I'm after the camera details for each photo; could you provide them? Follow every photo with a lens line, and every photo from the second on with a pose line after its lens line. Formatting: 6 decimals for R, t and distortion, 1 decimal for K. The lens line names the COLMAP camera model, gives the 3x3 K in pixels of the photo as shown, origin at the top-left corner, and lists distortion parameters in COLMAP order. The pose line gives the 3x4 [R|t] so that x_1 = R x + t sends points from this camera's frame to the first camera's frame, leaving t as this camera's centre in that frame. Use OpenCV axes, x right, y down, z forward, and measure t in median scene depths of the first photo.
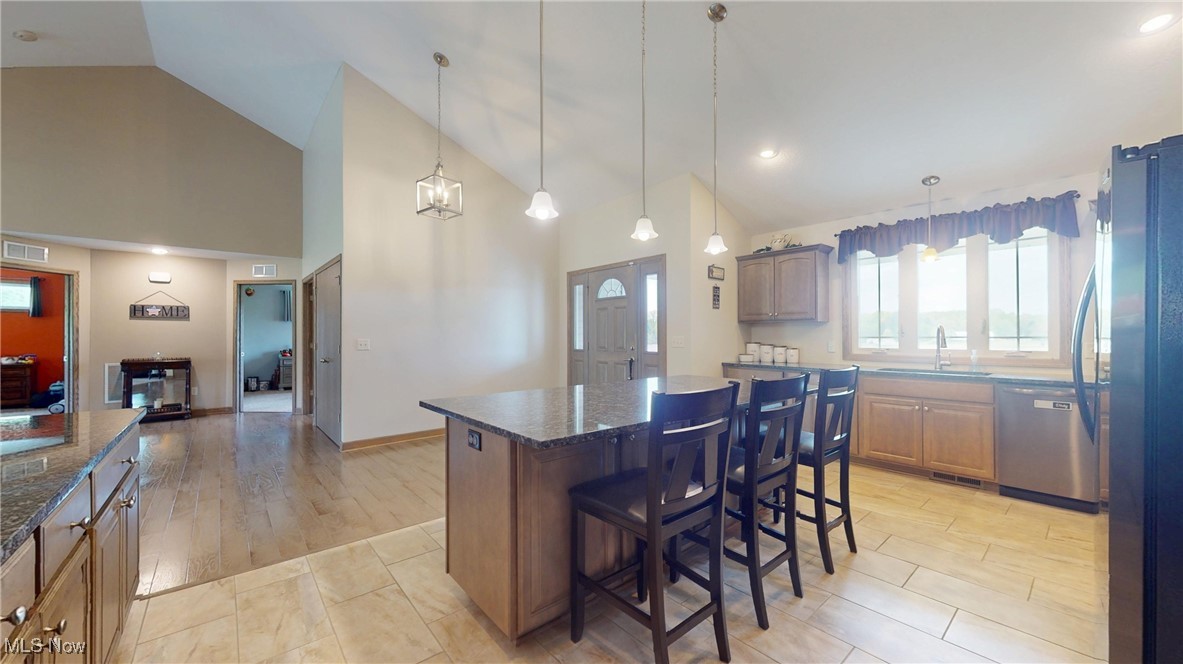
lens RADIAL K [[430.0, 0, 591.1], [0, 430.0, 331.8], [0, 0, 1]] dist [-0.008059, -0.000035]
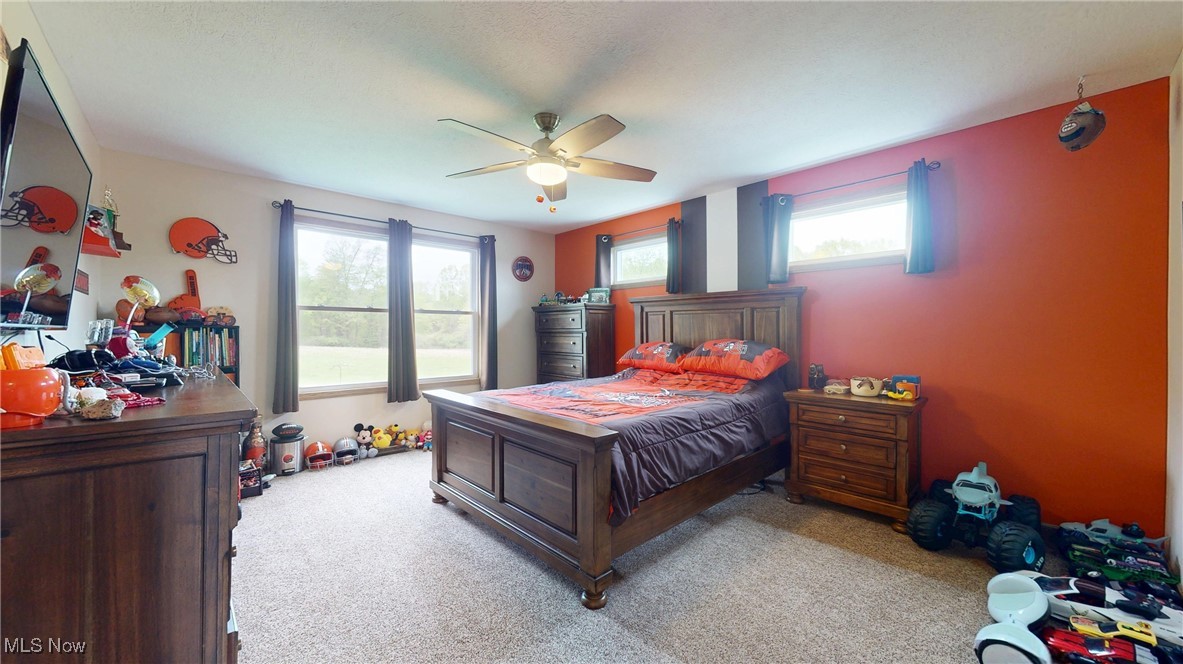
lens RADIAL K [[457.2, 0, 591.2], [0, 457.2, 329.8], [0, 0, 1]] dist [-0.001622, -0.000025]
pose [[0.048058, 0.003796, -0.998837, -1.116039], [0.001861, 0.999991, 0.003889, 0.018361], [0.998843, -0.002045, 0.048050, 0.839465]]
